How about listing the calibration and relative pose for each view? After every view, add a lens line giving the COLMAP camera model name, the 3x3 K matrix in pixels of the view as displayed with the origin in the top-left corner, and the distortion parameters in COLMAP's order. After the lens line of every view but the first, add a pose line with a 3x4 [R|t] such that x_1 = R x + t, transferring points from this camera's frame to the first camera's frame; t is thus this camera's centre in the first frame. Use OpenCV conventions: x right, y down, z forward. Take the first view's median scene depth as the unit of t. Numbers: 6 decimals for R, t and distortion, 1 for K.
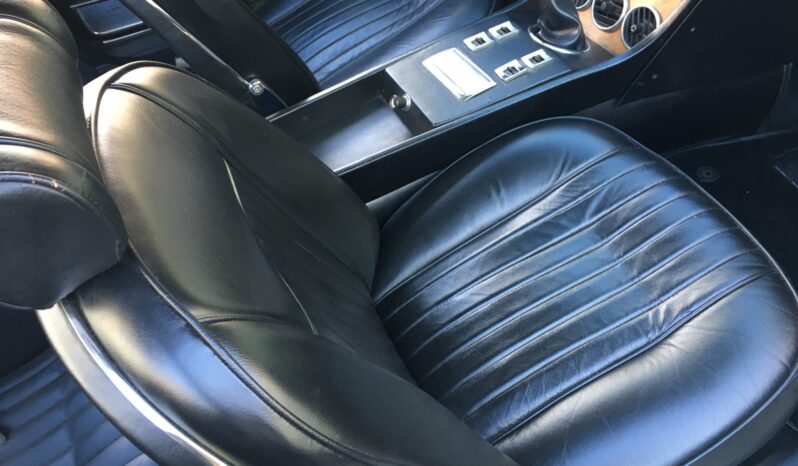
lens RADIAL K [[685.2, 0, 395.7], [0, 685.2, 233.9], [0, 0, 1]] dist [0.074821, -0.086391]
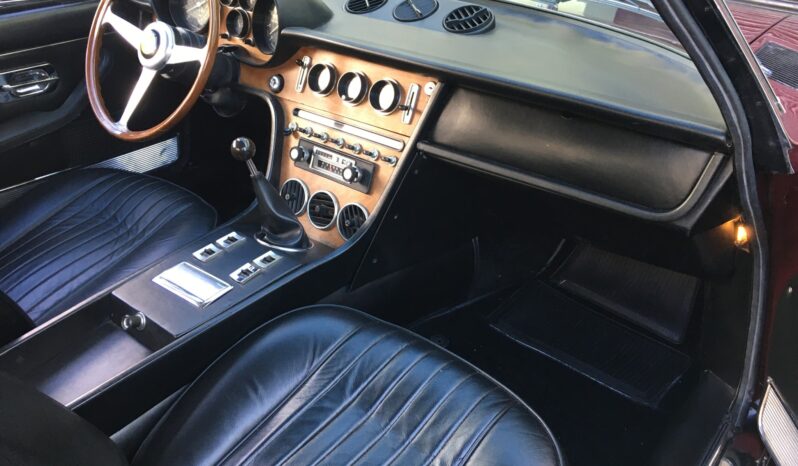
lens RADIAL K [[685.2, 0, 395.7], [0, 685.2, 233.9], [0, 0, 1]] dist [0.074821, -0.086391]
pose [[0.913158, -0.121507, 0.389073, -0.019948], [0.242475, 0.929204, -0.278903, 0.049024], [-0.327639, 0.349023, 0.877972, 0.005090]]
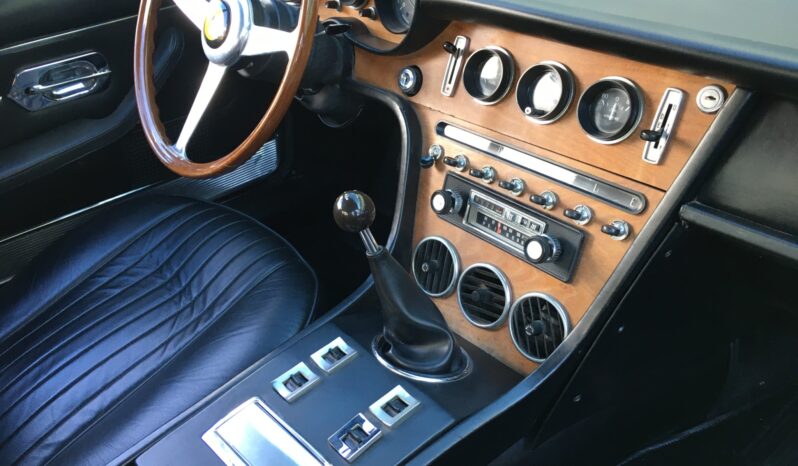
lens RADIAL K [[685.2, 0, 395.7], [0, 685.2, 233.9], [0, 0, 1]] dist [0.074821, -0.086391]
pose [[0.967982, -0.124184, 0.218150, 0.093679], [0.179520, 0.949909, -0.255824, -0.242197], [-0.175453, 0.286795, 0.941788, 0.394129]]
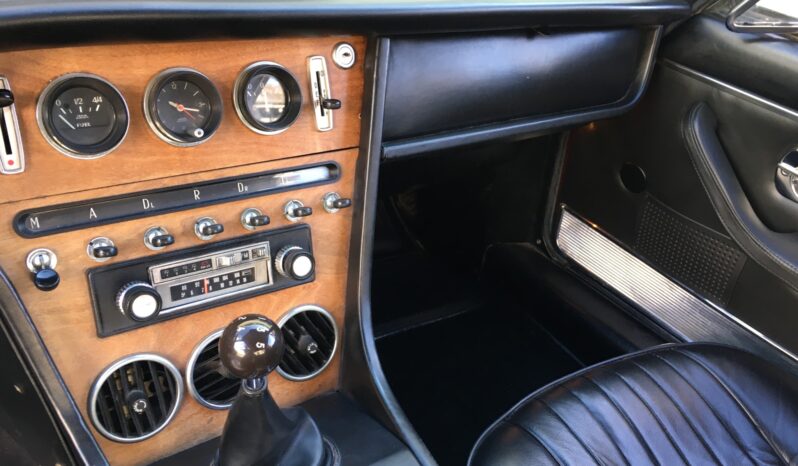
lens RADIAL K [[685.2, 0, 395.7], [0, 685.2, 233.9], [0, 0, 1]] dist [0.074821, -0.086391]
pose [[-0.179475, -0.492371, 0.851680, -0.123175], [0.610480, 0.623136, 0.488892, -0.604491], [-0.771429, 0.607677, 0.188746, 0.779942]]
